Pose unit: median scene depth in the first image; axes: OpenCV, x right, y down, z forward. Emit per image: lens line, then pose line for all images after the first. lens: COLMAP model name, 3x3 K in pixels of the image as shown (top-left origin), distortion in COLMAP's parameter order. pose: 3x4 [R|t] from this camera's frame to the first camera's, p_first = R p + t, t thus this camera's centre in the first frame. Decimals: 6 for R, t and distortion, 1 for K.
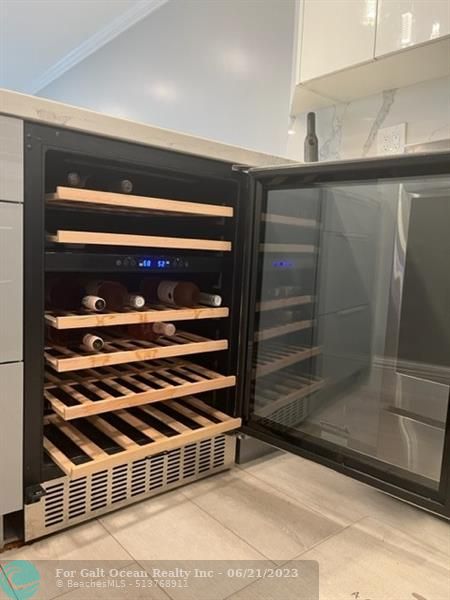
lens RADIAL K [[448.6, 0, 226.0], [0, 448.6, 296.7], [0, 0, 1]] dist [0.061989, -0.089865]
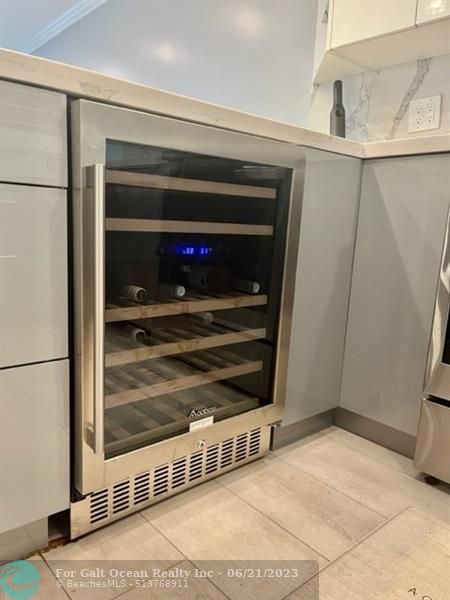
lens RADIAL K [[448.6, 0, 226.7], [0, 448.6, 300.1], [0, 0, 1]] dist [0.061989, -0.089865]
pose [[0.999685, 0.004678, 0.024652, -0.110243], [-0.006625, 0.996815, 0.079470, -0.042326], [-0.024202, -0.079608, 0.996532, 0.048977]]
